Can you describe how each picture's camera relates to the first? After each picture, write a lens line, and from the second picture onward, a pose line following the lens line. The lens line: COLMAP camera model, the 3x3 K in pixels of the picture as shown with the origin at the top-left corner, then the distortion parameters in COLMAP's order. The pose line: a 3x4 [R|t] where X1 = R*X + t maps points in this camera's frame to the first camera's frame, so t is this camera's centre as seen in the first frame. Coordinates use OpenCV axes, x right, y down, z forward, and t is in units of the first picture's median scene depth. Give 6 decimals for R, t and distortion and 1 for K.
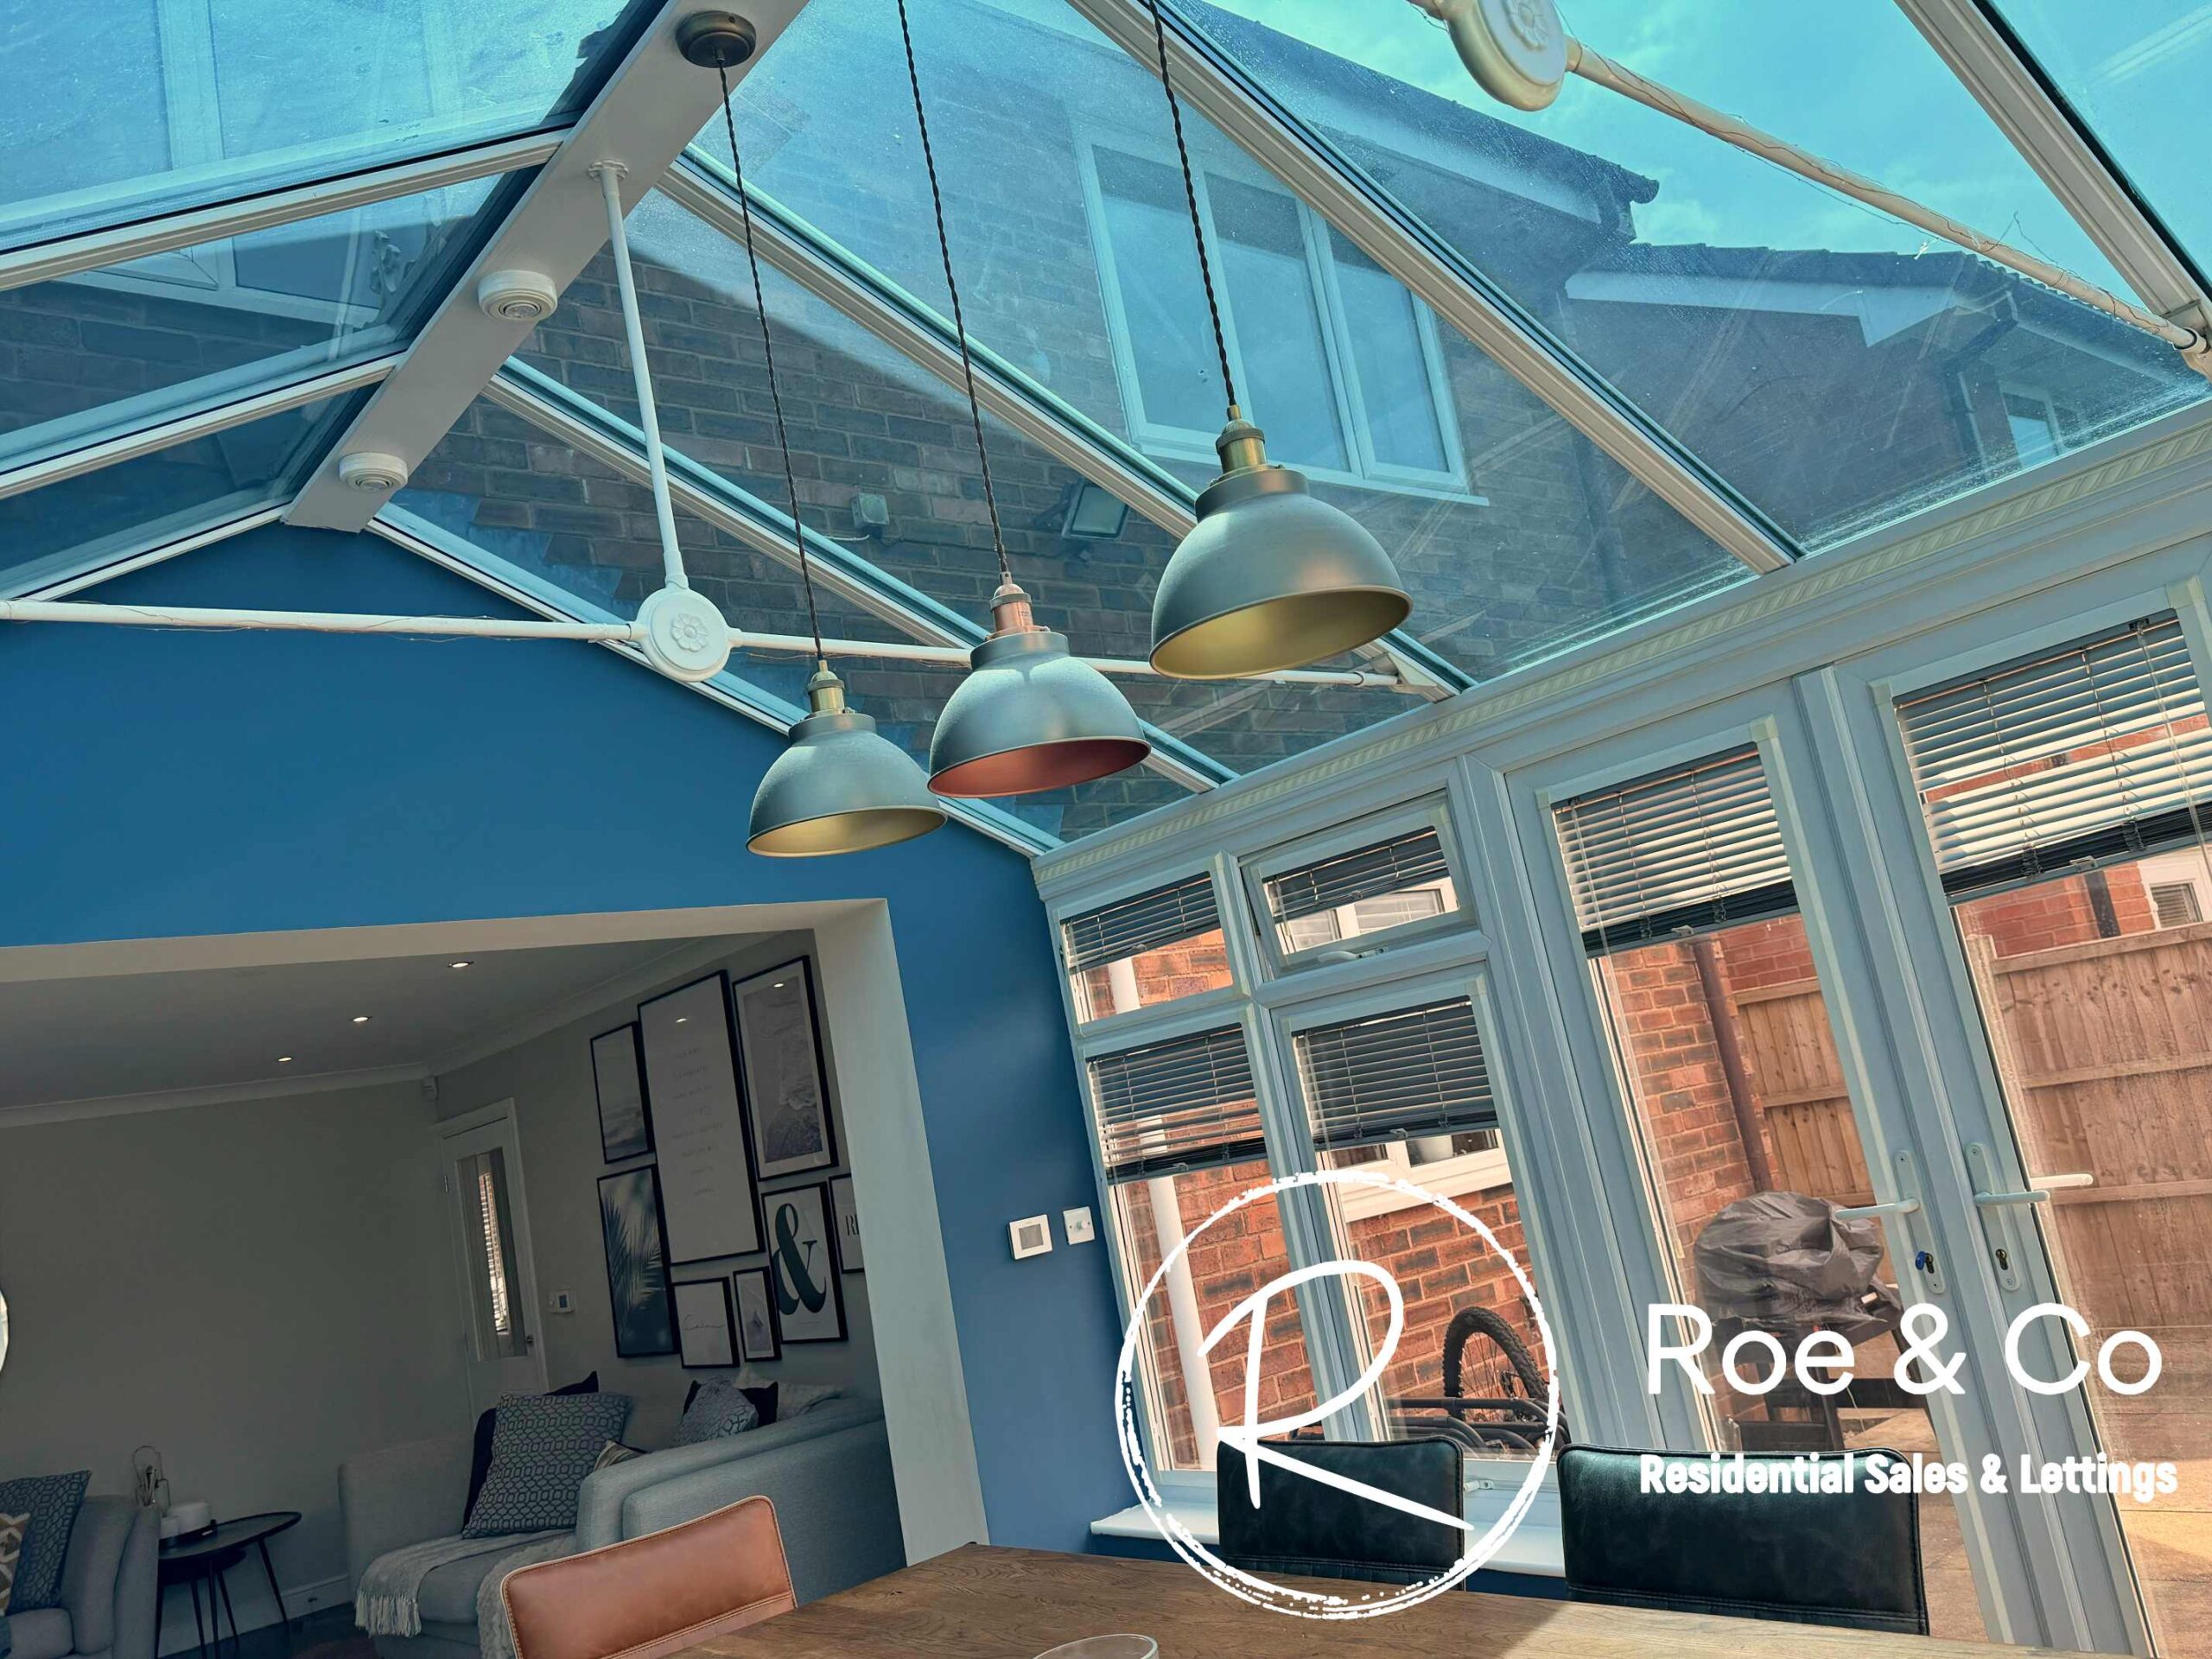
lens RADIAL K [[1722.1, 0, 1106.0], [0, 1722.1, 829.5], [0, 0, 1]] dist [0.123853, -0.202294]
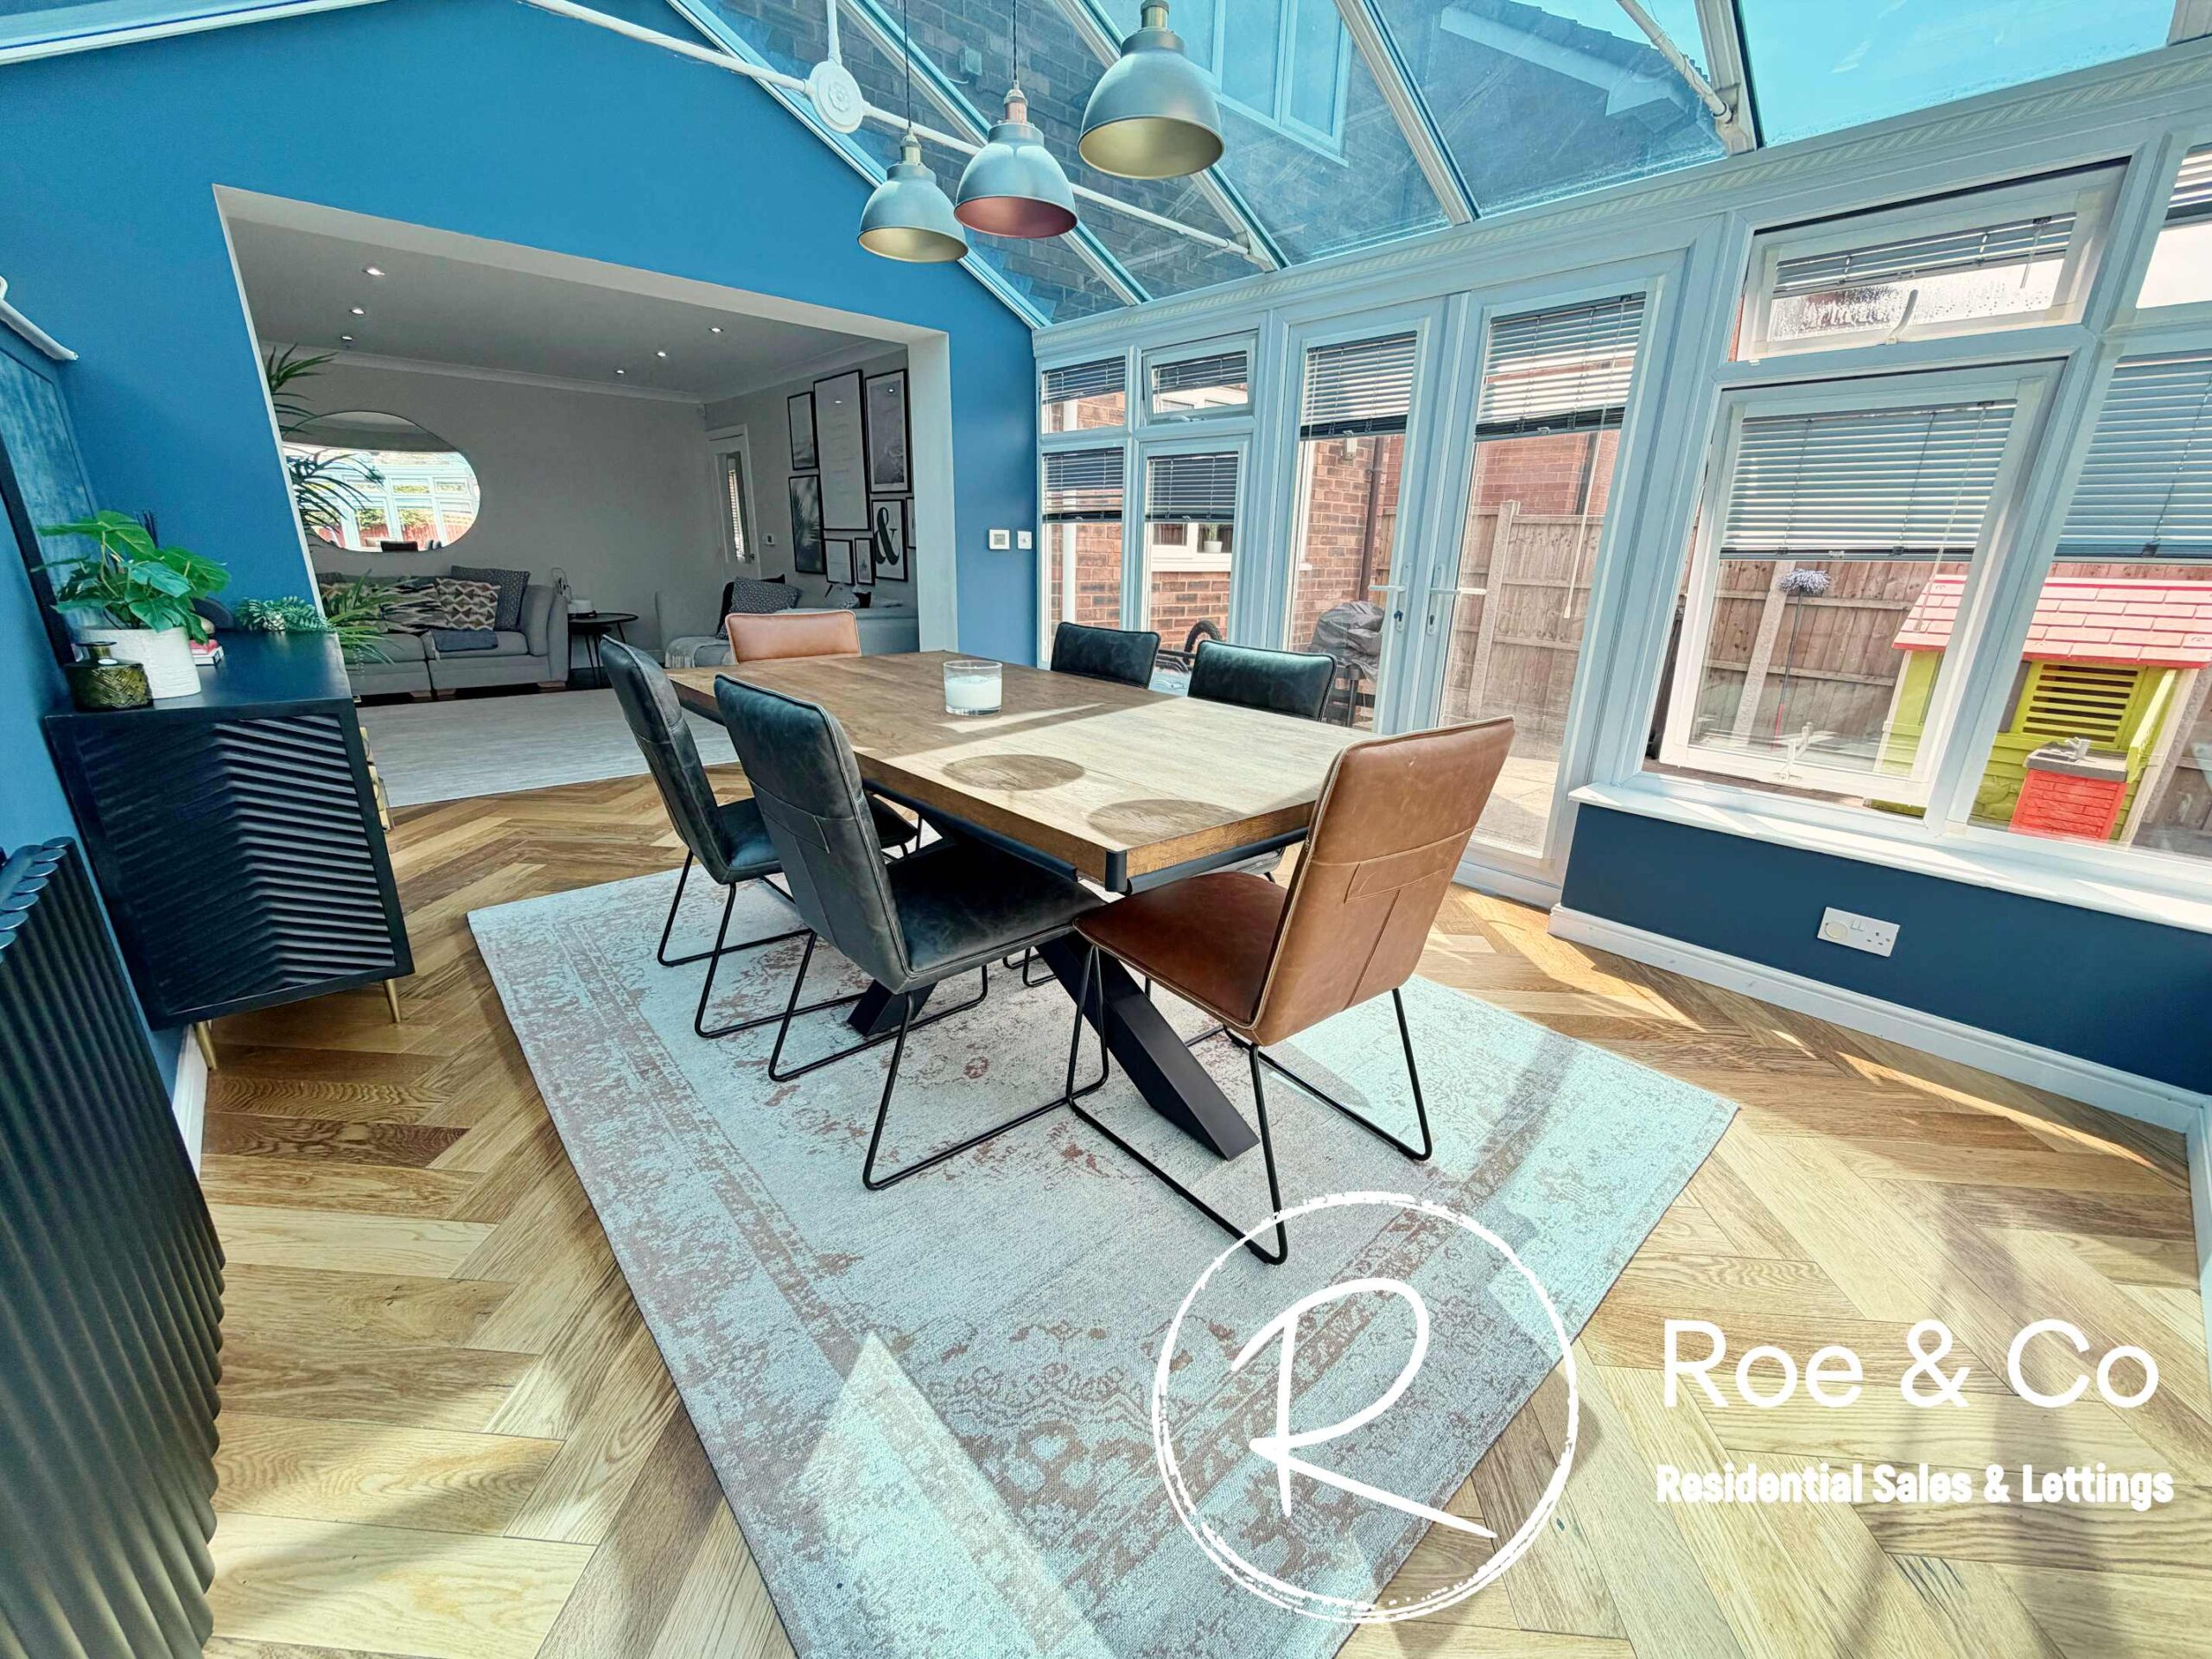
lens RADIAL K [[876.5, 0, 1095.4], [0, 876.5, 827.0], [0, 0, 1]] dist [0.000120, -0.000553]
pose [[0.979261, 0.180305, 0.092400, 0.029848], [-0.202577, 0.864255, 0.460463, 0.031335], [0.003167, -0.469631, 0.882857, -0.050642]]
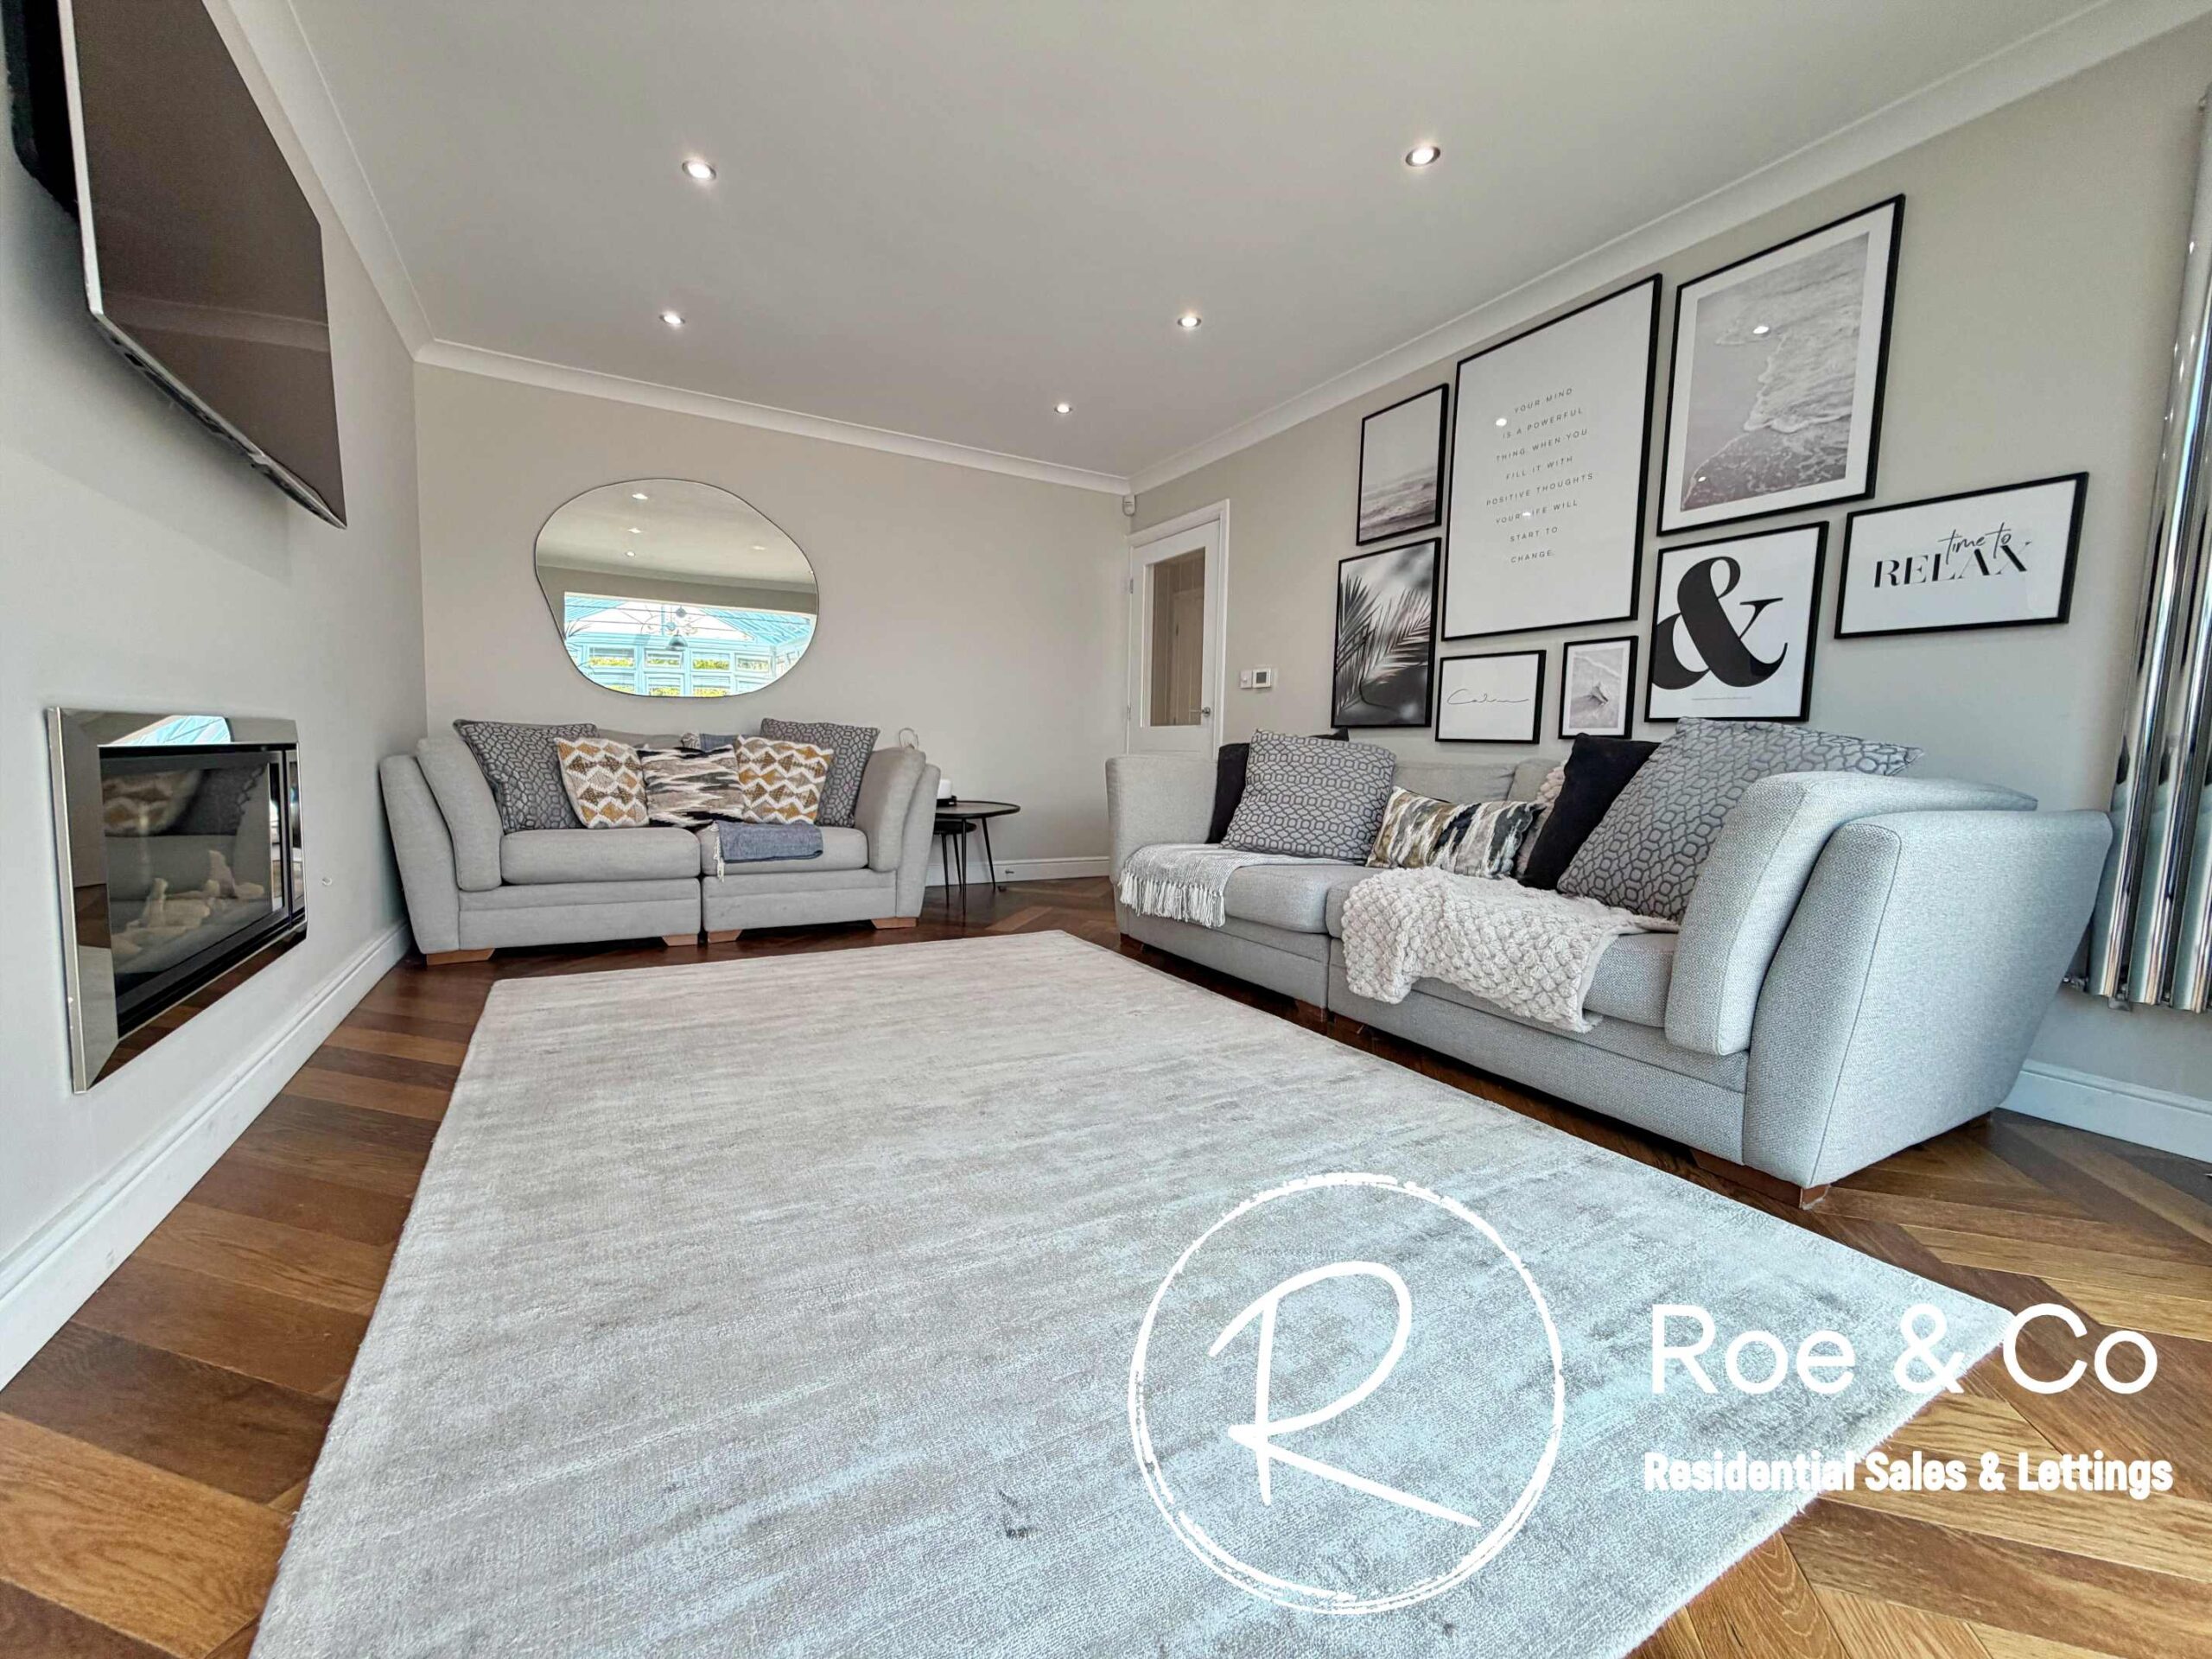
lens RADIAL K [[876.5, 0, 1095.4], [0, 876.5, 827.0], [0, 0, 1]] dist [0.000120, -0.000553]
pose [[0.964155, 0.213754, -0.157210, -0.494943], [-0.161132, 0.942394, 0.293139, 0.344353], [0.210813, -0.257300, 0.943056, 0.673149]]
